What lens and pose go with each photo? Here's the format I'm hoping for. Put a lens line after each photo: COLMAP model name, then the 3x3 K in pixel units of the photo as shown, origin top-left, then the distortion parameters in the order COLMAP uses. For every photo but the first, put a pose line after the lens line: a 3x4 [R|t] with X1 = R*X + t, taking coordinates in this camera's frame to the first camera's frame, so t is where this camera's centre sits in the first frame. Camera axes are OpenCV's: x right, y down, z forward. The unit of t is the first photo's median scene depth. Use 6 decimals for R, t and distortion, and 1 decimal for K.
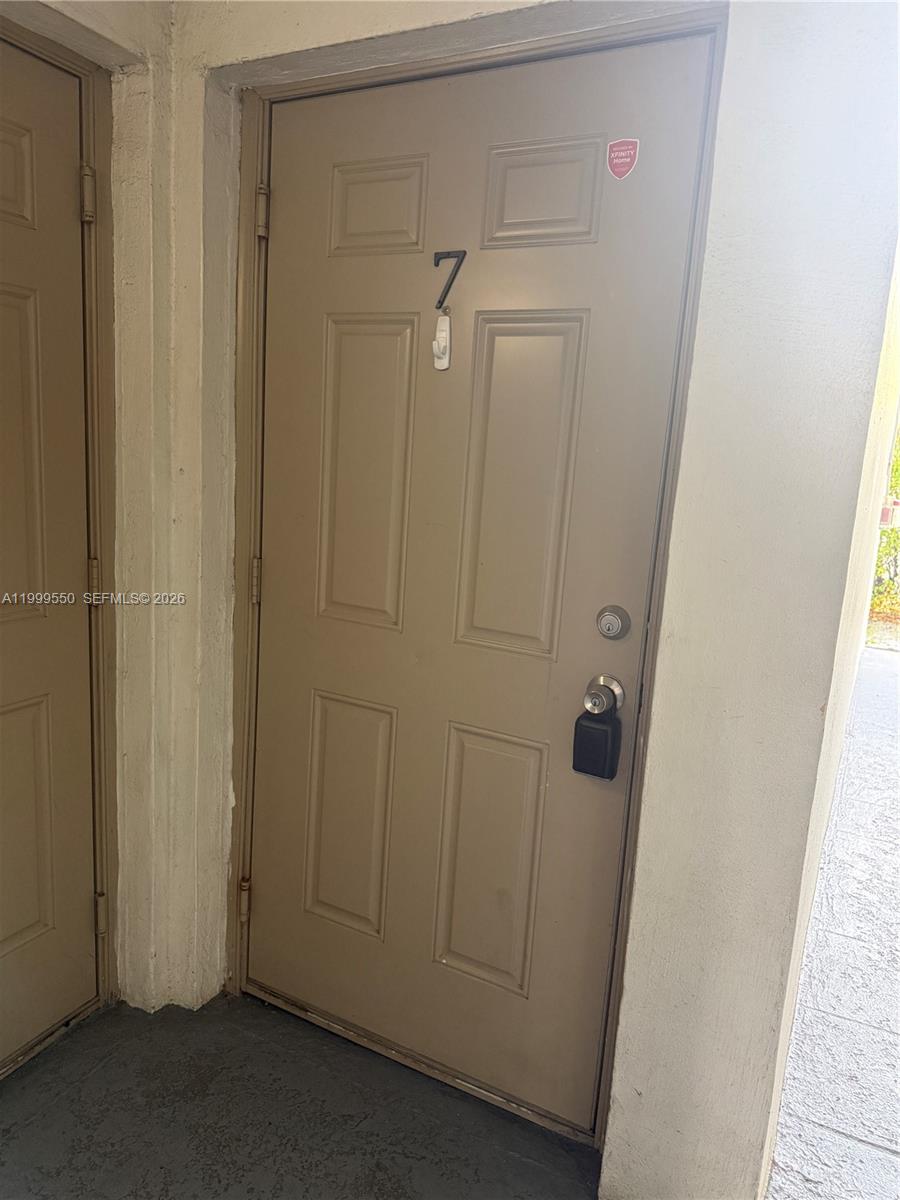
lens RADIAL K [[865.4, 0, 450.0], [0, 865.4, 600.0], [0, 0, 1]] dist [0.002648, -0.024760]
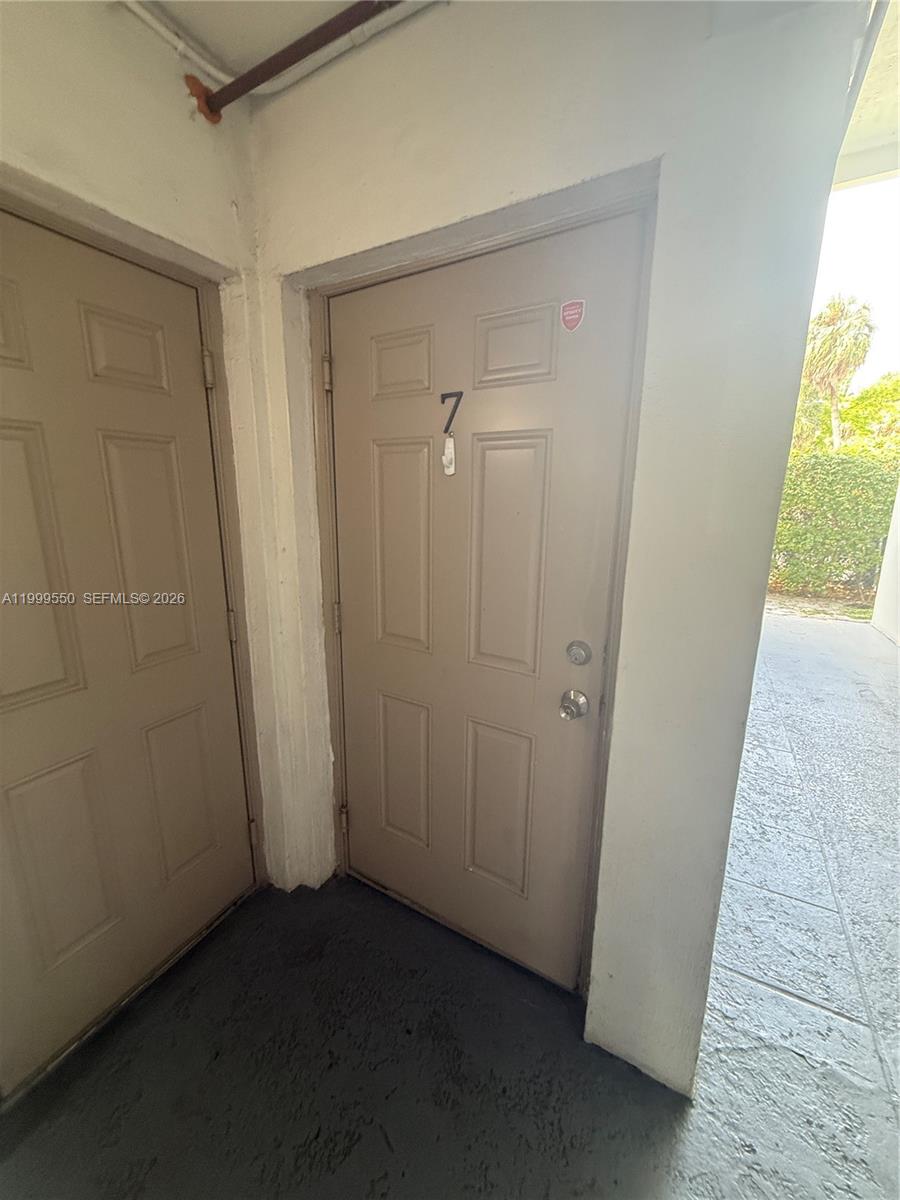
lens RADIAL K [[478.2, 0, 450.0], [0, 478.2, 600.0], [0, 0, 1]] dist [-0.000649, -0.000271]
pose [[0.997689, -0.047956, -0.048142, 0.017366], [0.049818, 0.998025, 0.038257, -0.080502], [0.046212, -0.040567, 0.998108, 0.174111]]
